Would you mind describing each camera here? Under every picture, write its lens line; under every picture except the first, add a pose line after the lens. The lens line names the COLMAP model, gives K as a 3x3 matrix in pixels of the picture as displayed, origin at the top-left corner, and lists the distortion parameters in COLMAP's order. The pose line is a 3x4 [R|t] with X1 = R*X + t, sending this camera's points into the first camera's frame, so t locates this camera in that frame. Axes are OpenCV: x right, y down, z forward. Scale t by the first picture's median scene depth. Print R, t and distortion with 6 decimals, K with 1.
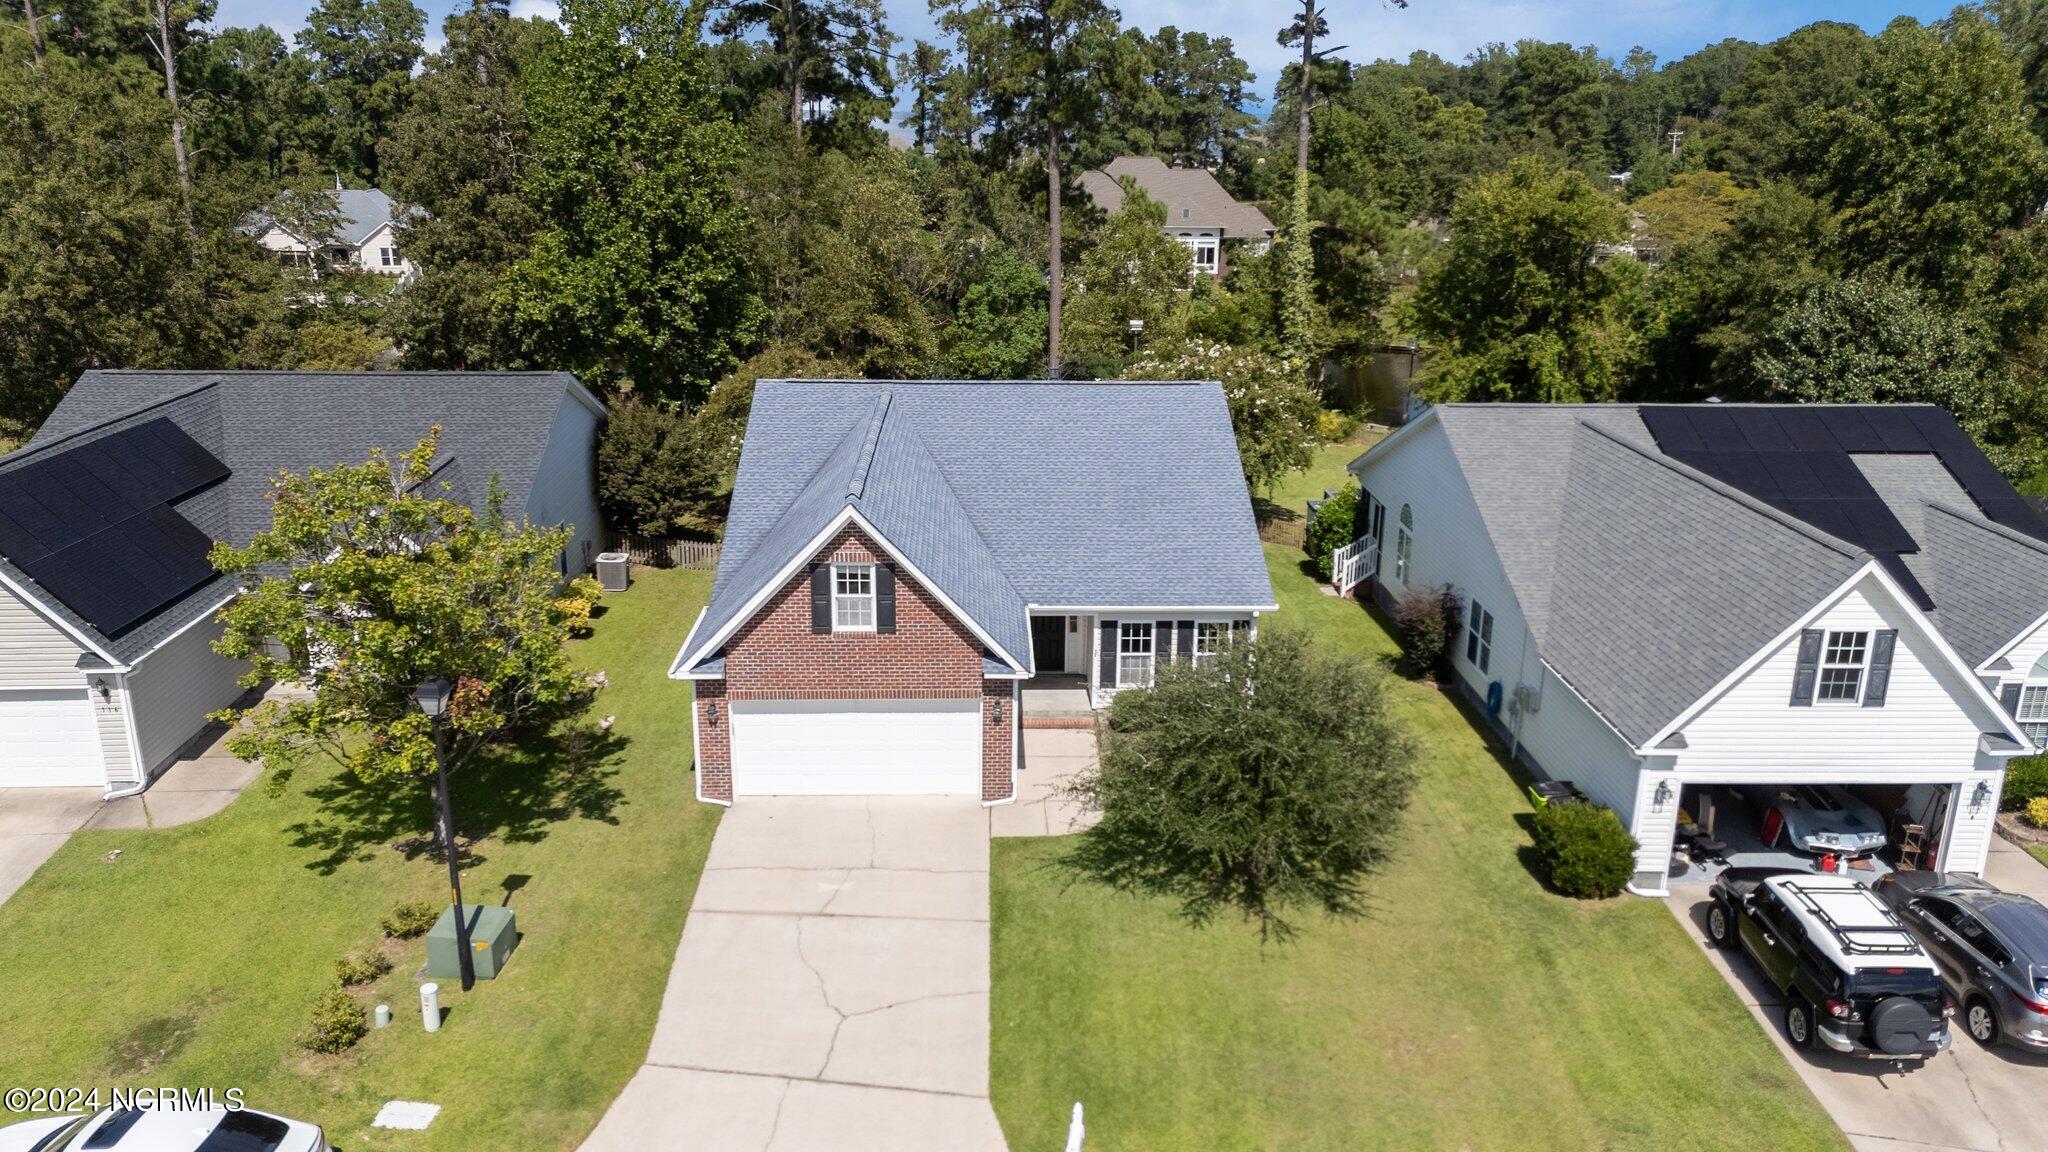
lens RADIAL K [[1493.5, 0, 1024.8], [0, 1493.5, 583.5], [0, 0, 1]] dist [0.096425, -0.107120]
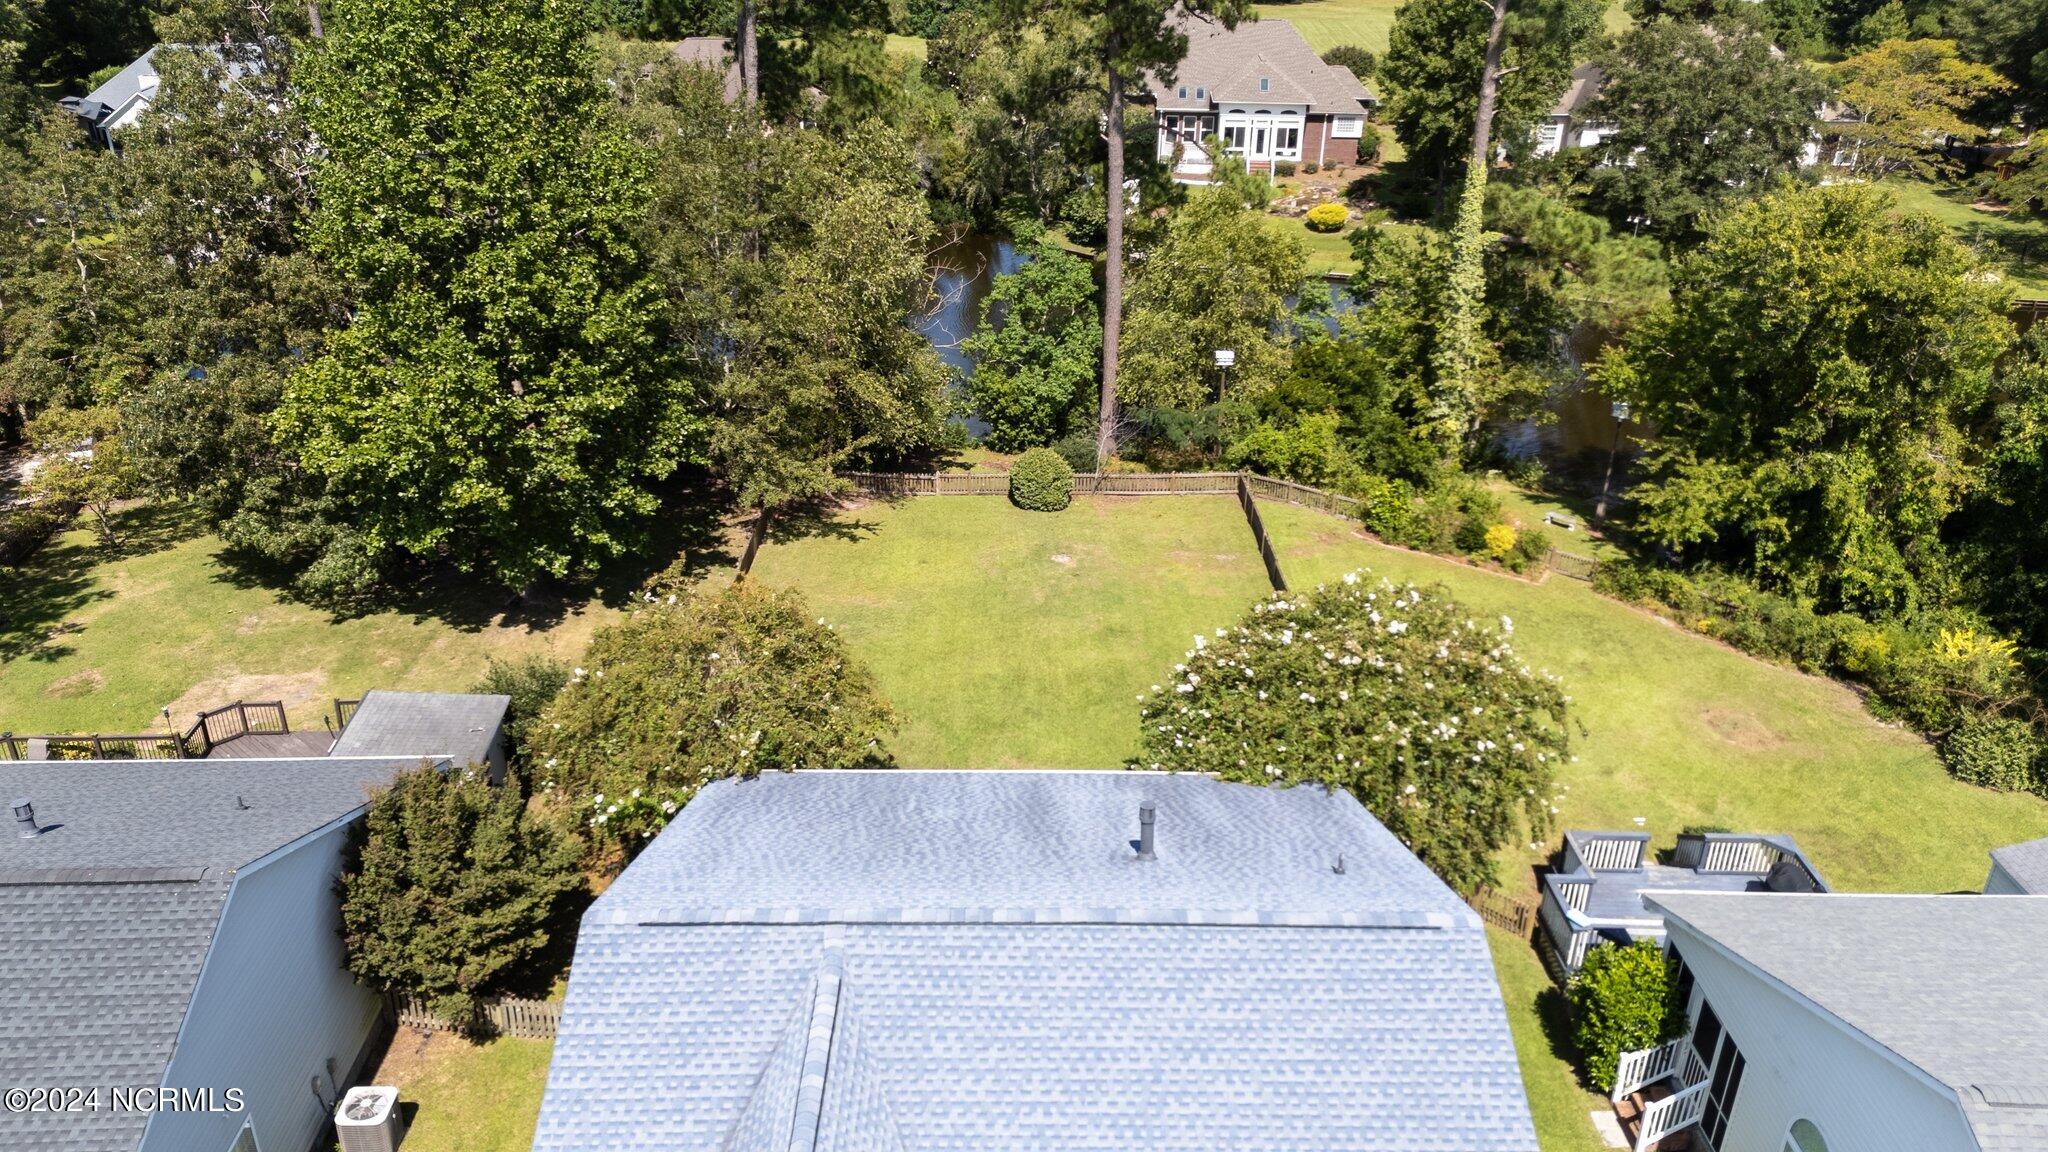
lens RADIAL K [[1493.5, 0, 1024.8], [0, 1493.5, 583.5], [0, 0, 1]] dist [0.096425, -0.107120]
pose [[0.999827, 0.011990, -0.014230, -0.017728], [-0.009678, 0.988235, 0.152635, -0.291514], [0.015893, -0.152471, 0.988180, 0.444677]]
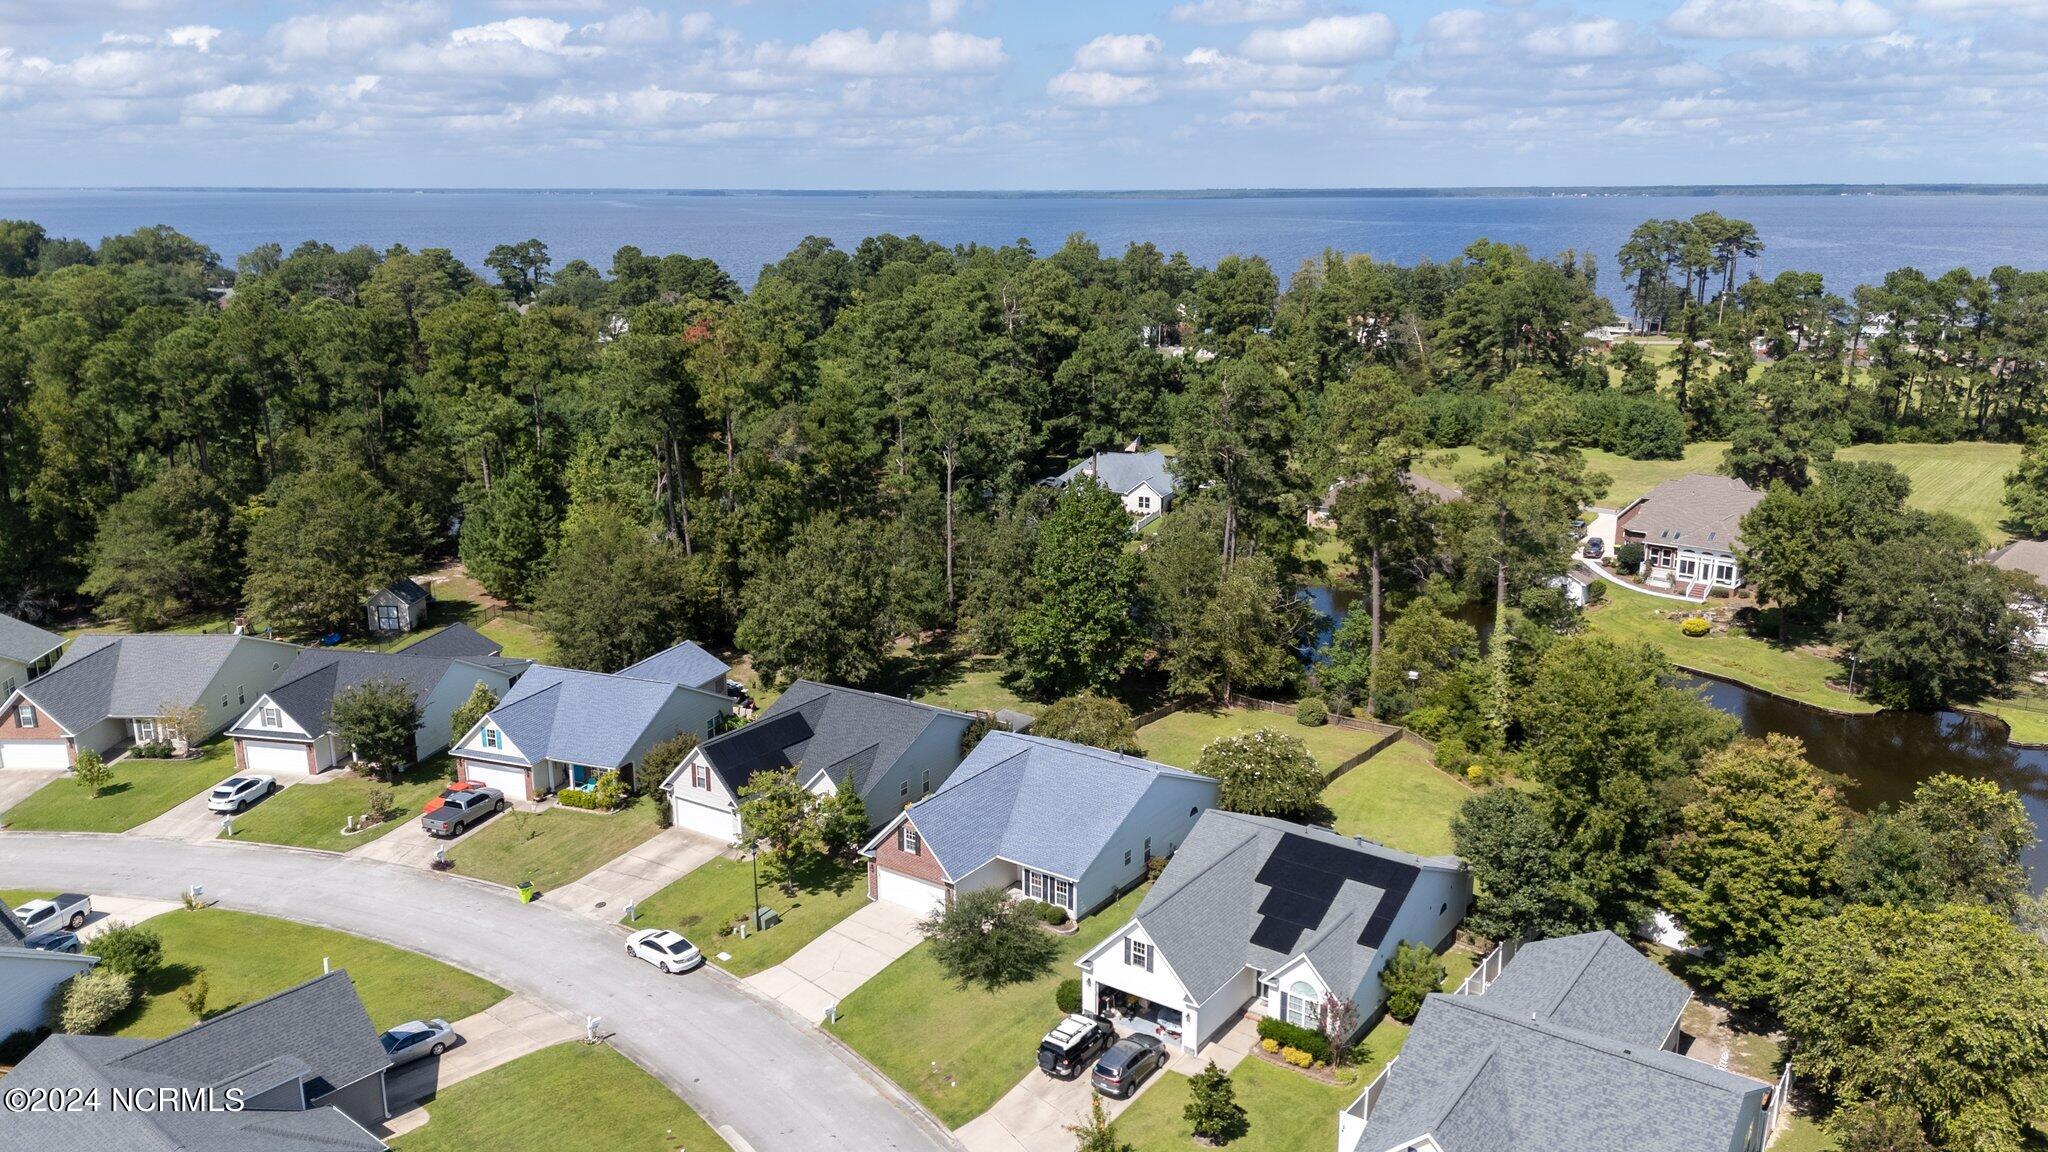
lens RADIAL K [[1517.9, 0, 1024.0], [0, 1517.9, 576.0], [0, 0, 1]] dist [0.118816, -0.150064]
pose [[0.797607, 0.137997, -0.587179, 1.104936], [-0.170319, 0.985389, 0.000226, -0.342330], [0.578631, 0.099827, 0.809457, -0.844611]]
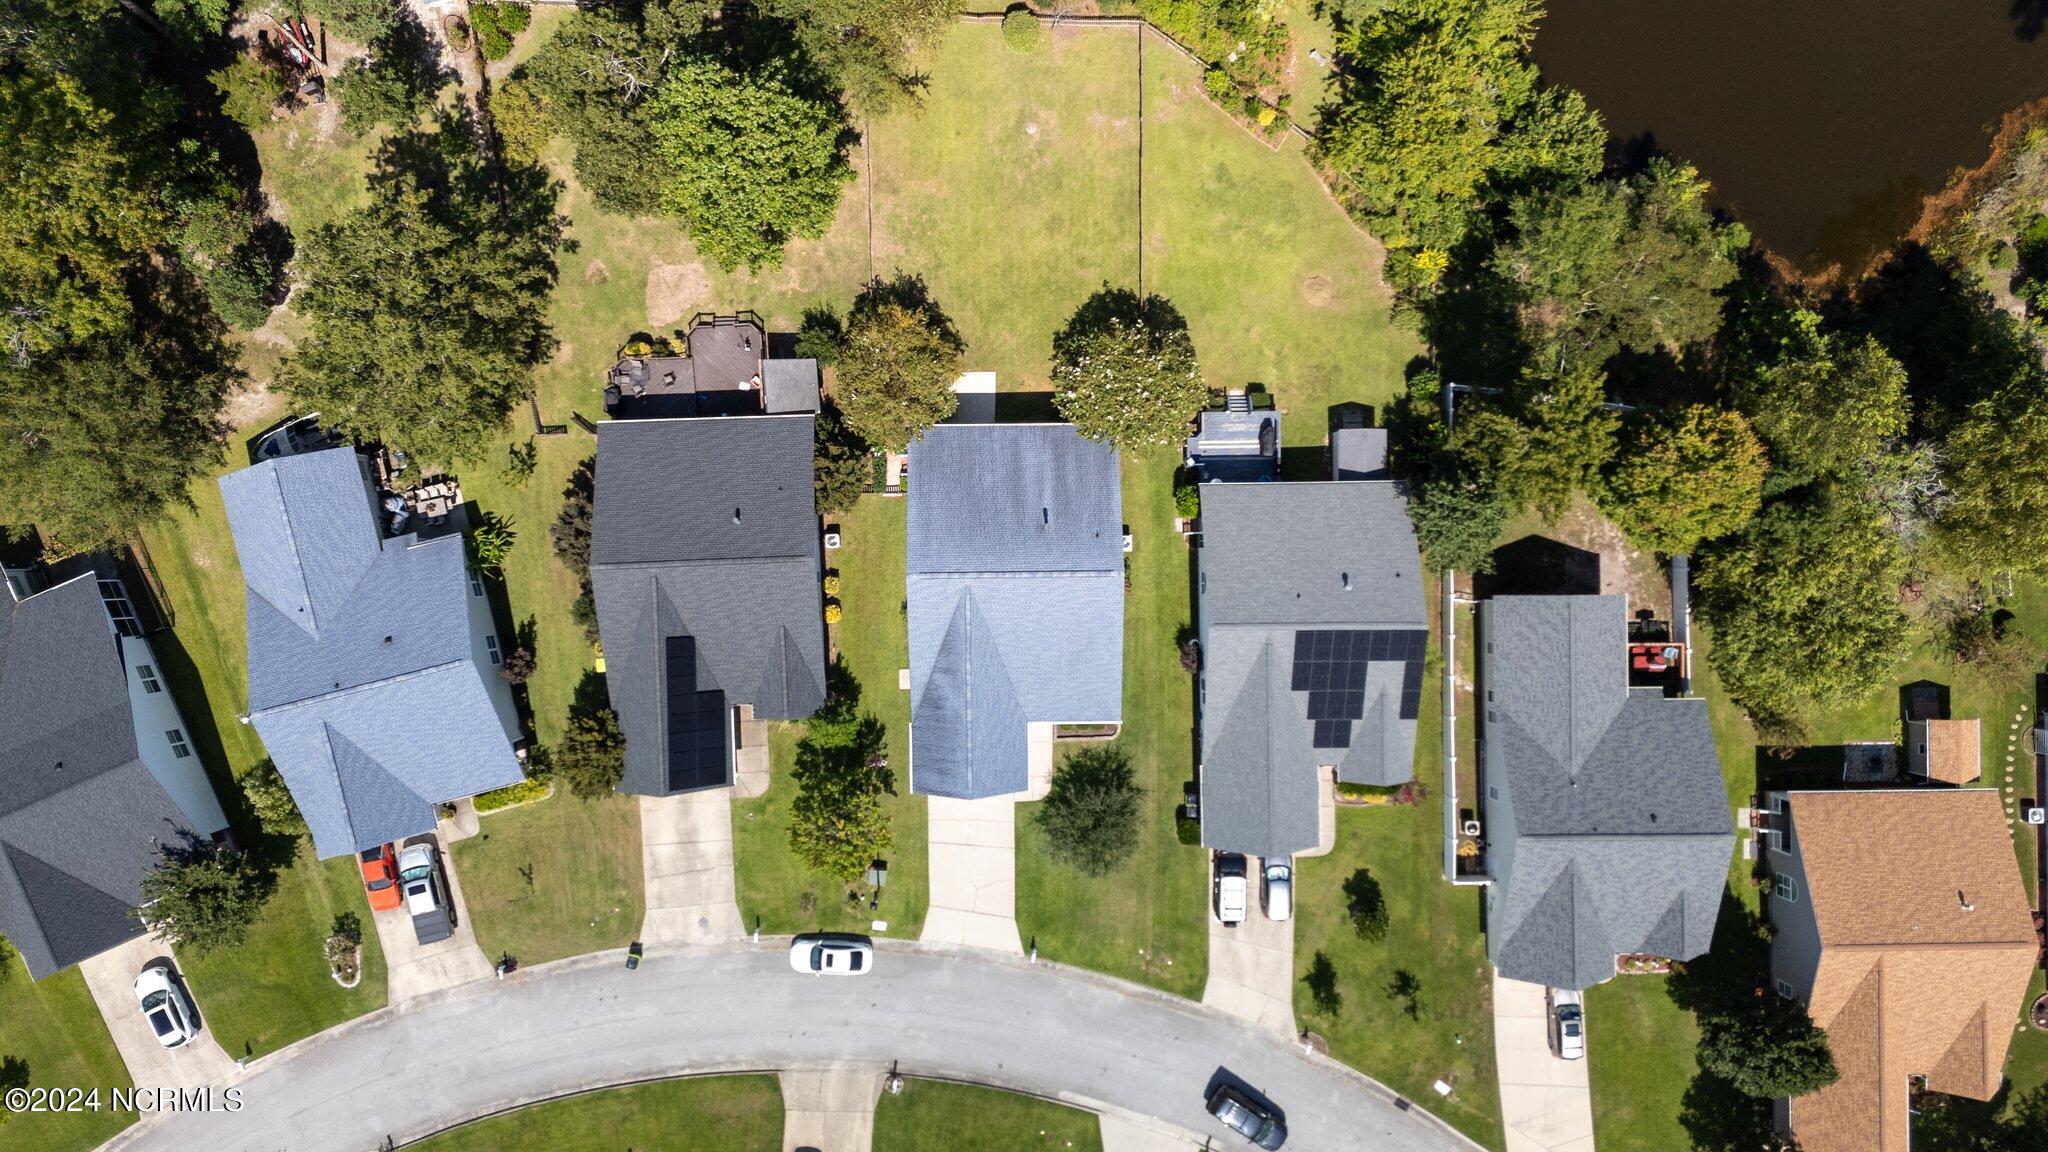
lens RADIAL K [[1493.5, 0, 1024.8], [0, 1493.5, 583.5], [0, 0, 1]] dist [0.096425, -0.107120]
pose [[0.999549, 0.017140, 0.024657, -0.055606], [-0.028549, 0.287779, 0.957271, -1.906857], [0.009312, -0.957544, 0.288138, 0.336304]]
